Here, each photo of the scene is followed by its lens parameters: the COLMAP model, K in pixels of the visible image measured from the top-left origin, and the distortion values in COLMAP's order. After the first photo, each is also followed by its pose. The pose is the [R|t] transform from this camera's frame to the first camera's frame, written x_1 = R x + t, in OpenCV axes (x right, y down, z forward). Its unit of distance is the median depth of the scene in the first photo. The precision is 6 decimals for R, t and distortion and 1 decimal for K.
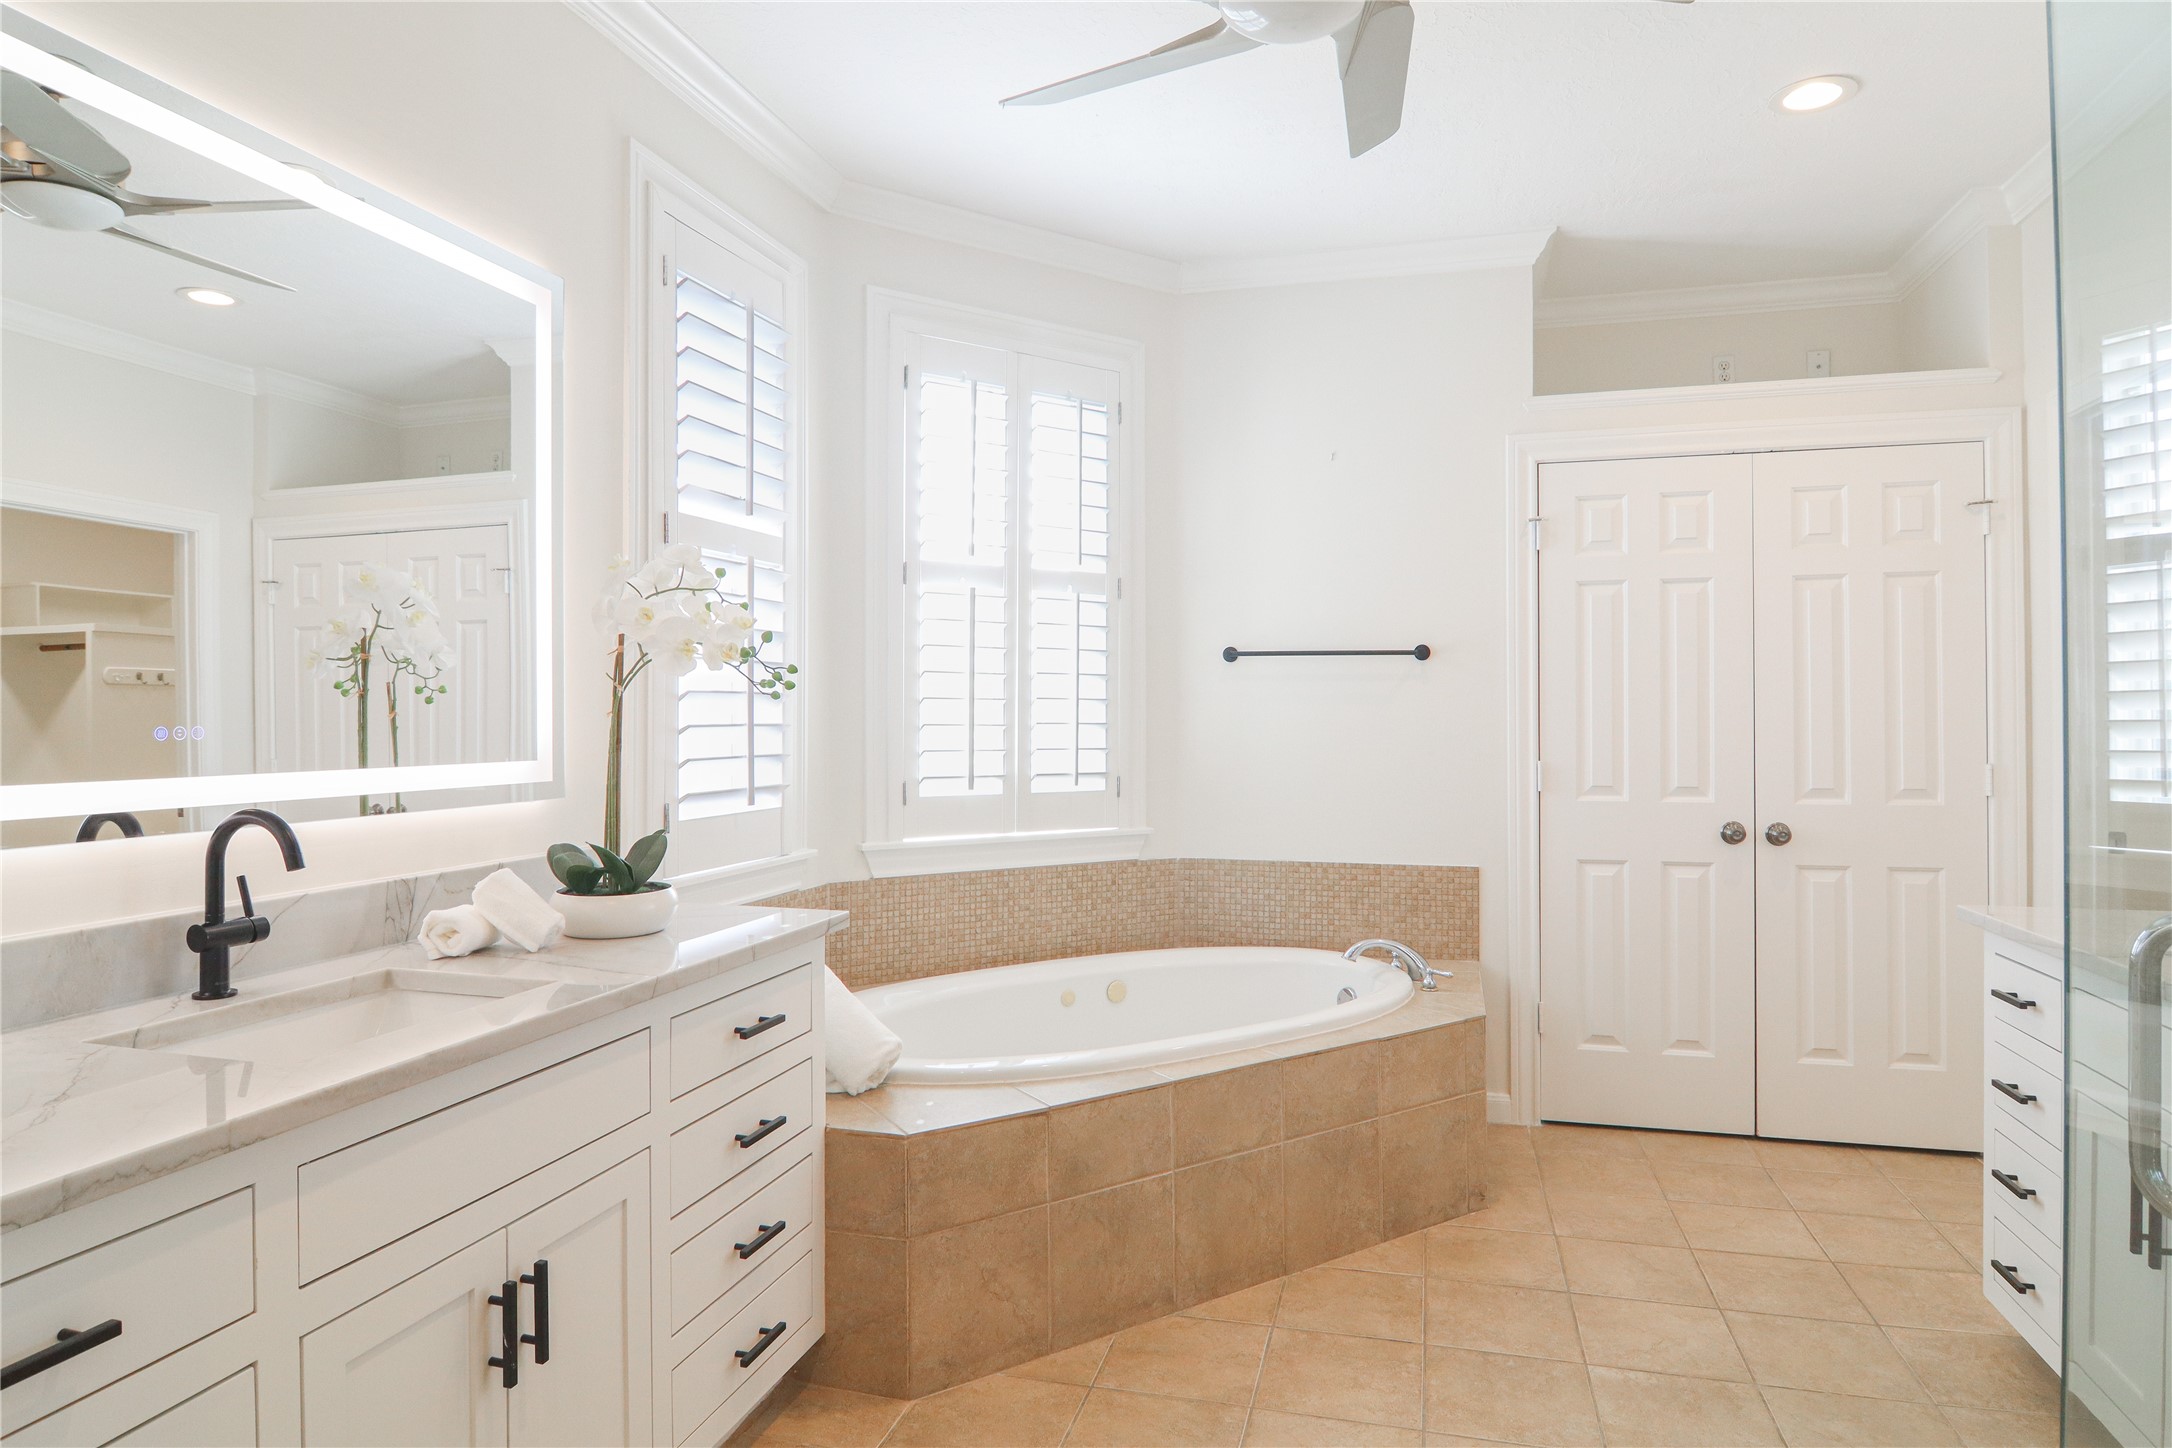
lens RADIAL K [[1210.0, 0, 1110.1], [0, 1210.0, 713.1], [0, 0, 1]] dist [-0.021477, -0.000950]
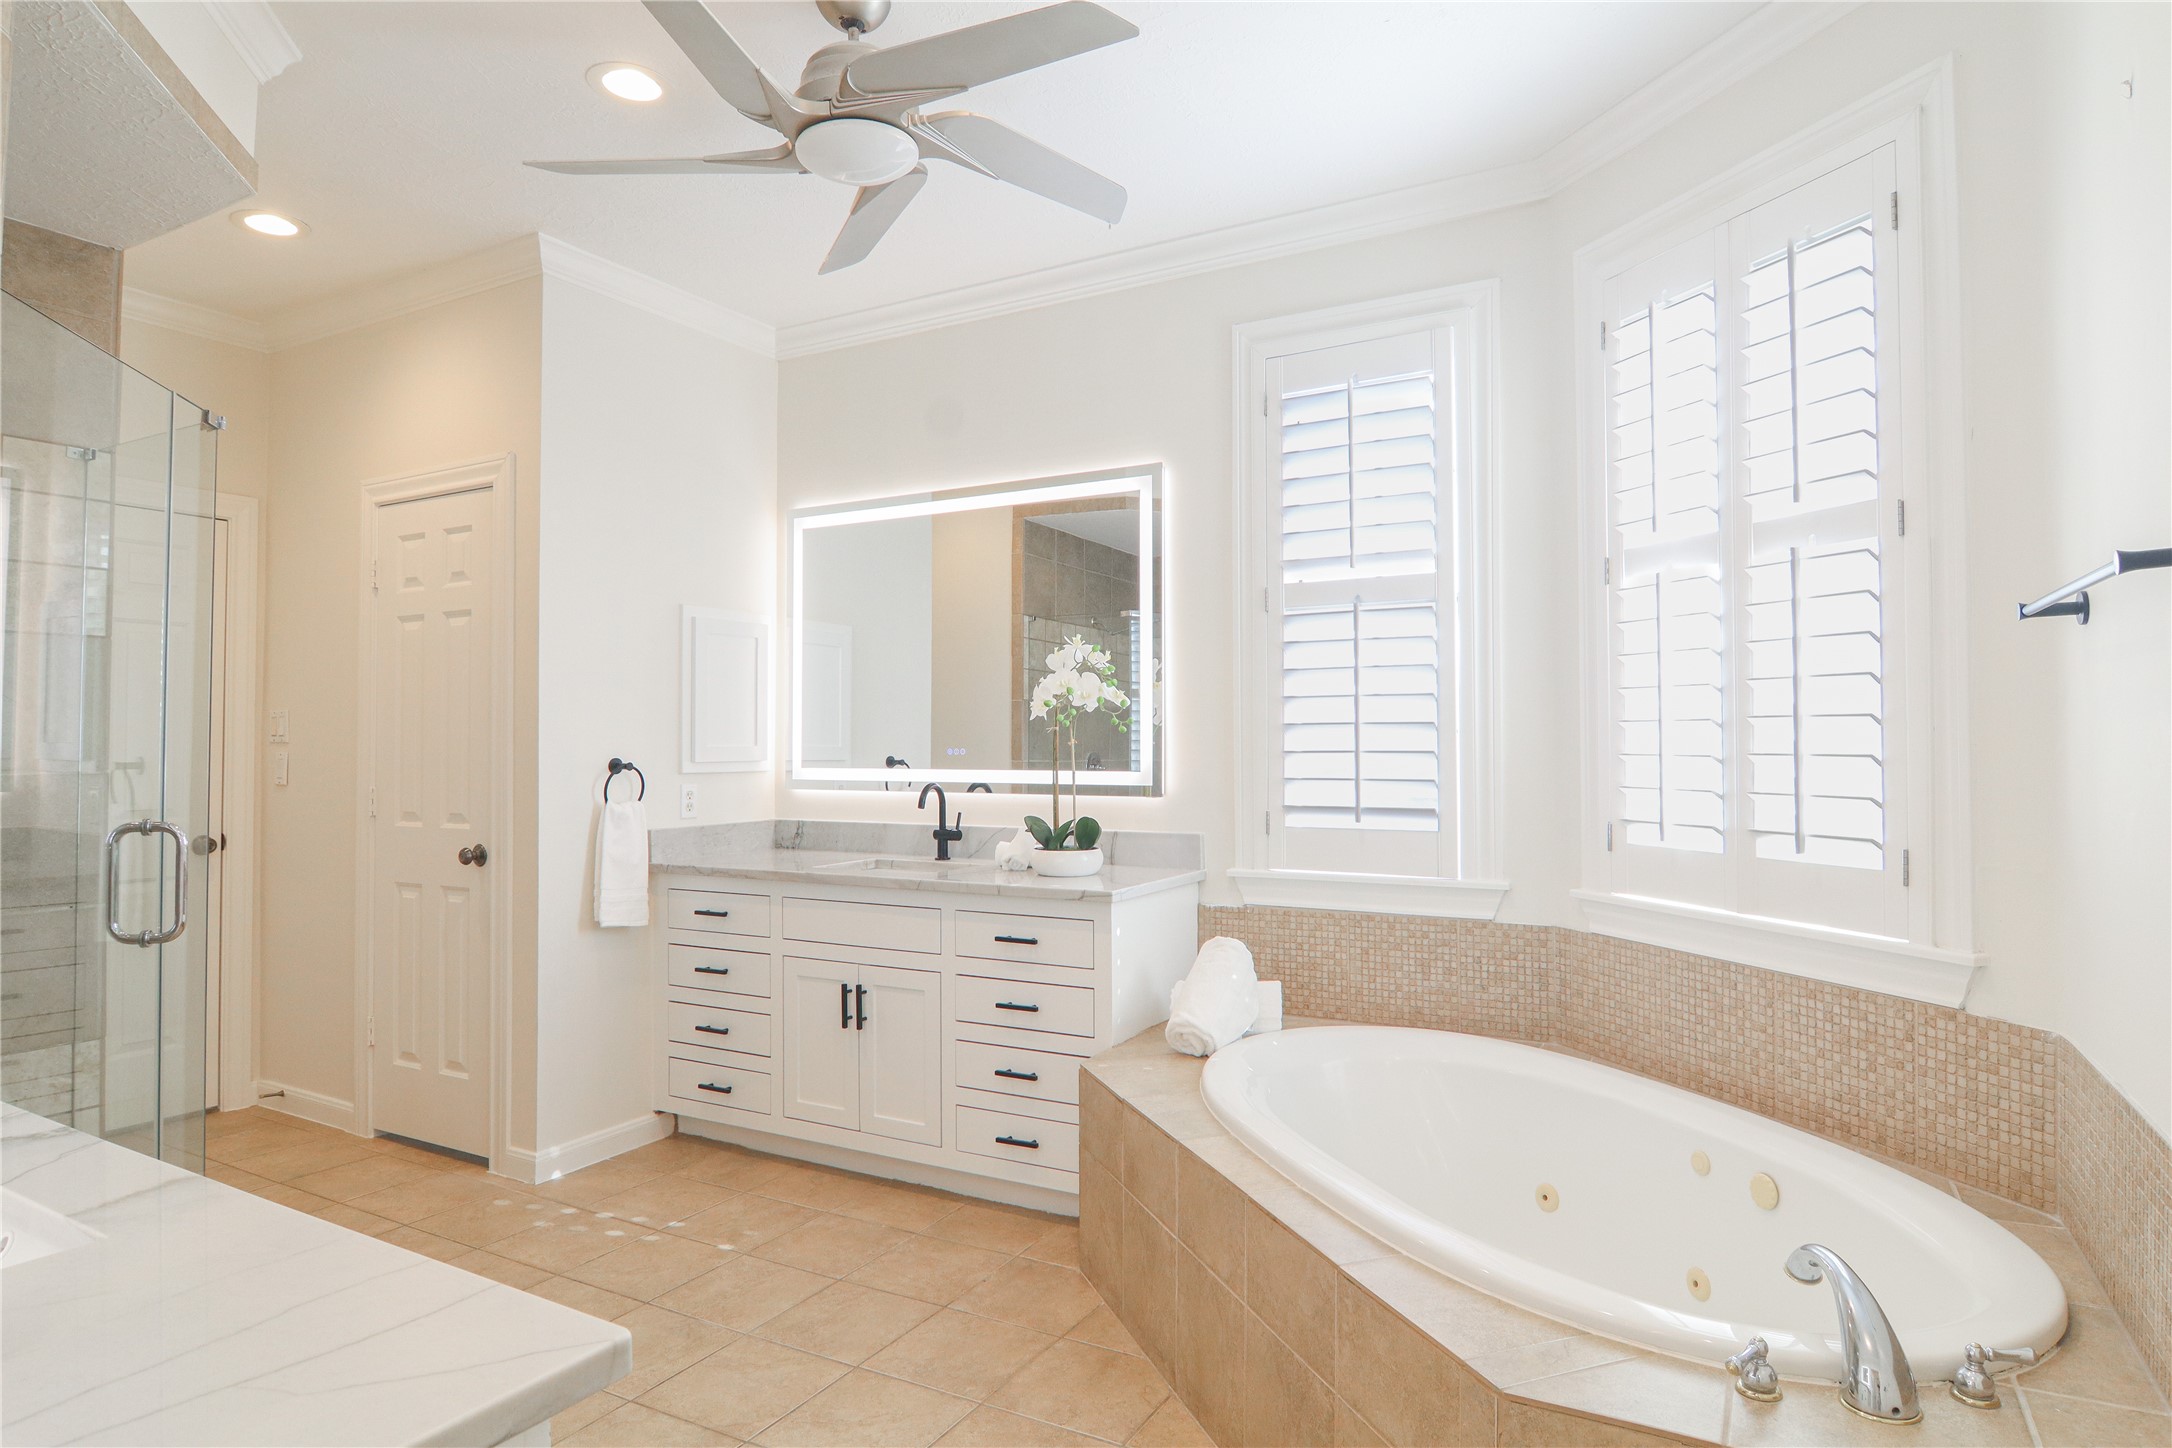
lens RADIAL K [[1210.0, 0, 1110.1], [0, 1210.0, 713.1], [0, 0, 1]] dist [-0.021477, -0.000950]
pose [[-0.232493, -0.020691, -0.972378, 0.886169], [0.007849, 0.999701, -0.023149, -0.002177], [0.972566, -0.013014, -0.232261, 1.067083]]
